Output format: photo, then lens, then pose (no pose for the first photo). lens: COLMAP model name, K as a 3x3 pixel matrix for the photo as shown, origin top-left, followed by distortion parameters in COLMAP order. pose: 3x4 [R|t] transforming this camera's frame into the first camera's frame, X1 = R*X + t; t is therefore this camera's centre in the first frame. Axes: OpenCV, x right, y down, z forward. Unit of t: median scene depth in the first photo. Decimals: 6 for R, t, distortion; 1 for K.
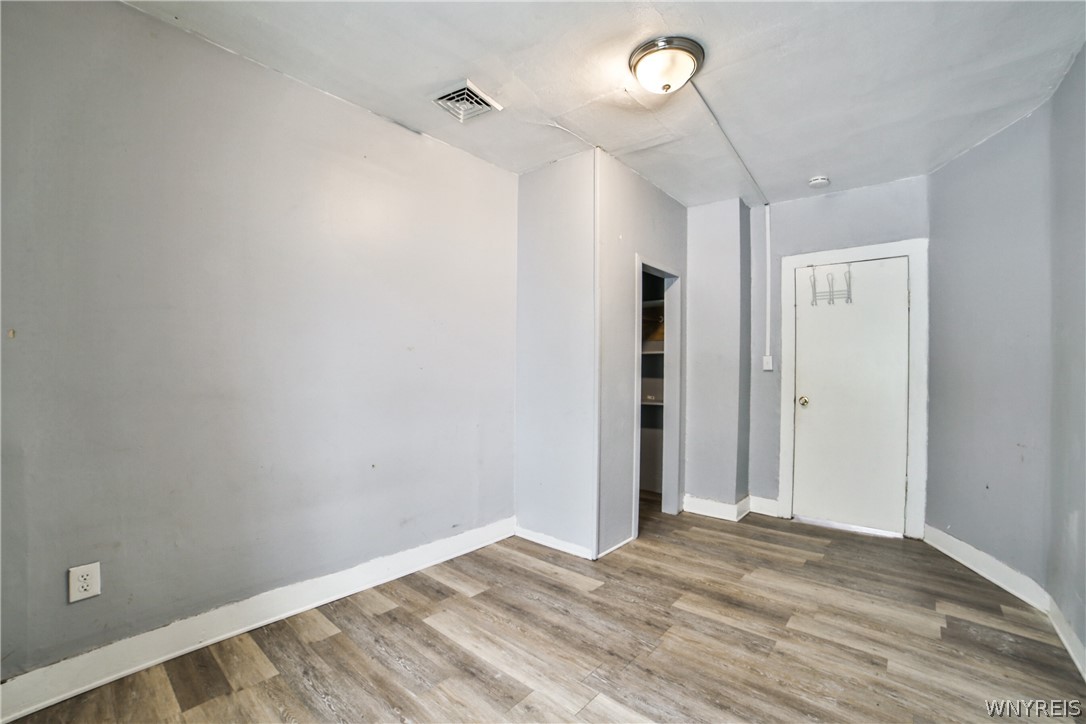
lens RADIAL K [[448.8, 0, 540.6], [0, 448.8, 368.2], [0, 0, 1]] dist [-0.001505, 0.000112]
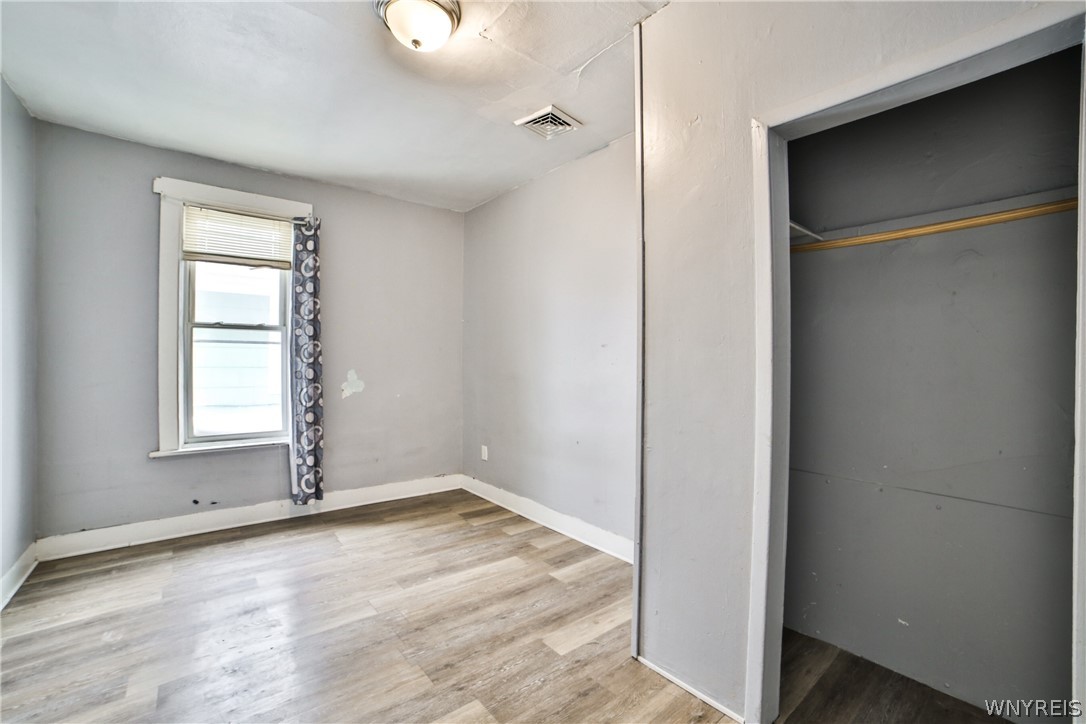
lens RADIAL K [[448.8, 0, 540.6], [0, 448.8, 368.2], [0, 0, 1]] dist [-0.001505, 0.000112]
pose [[-0.181483, -0.022341, -0.983140, 1.026432], [0.019210, 0.999471, -0.026258, 0.044290], [0.983206, -0.023651, -0.180958, 1.315230]]
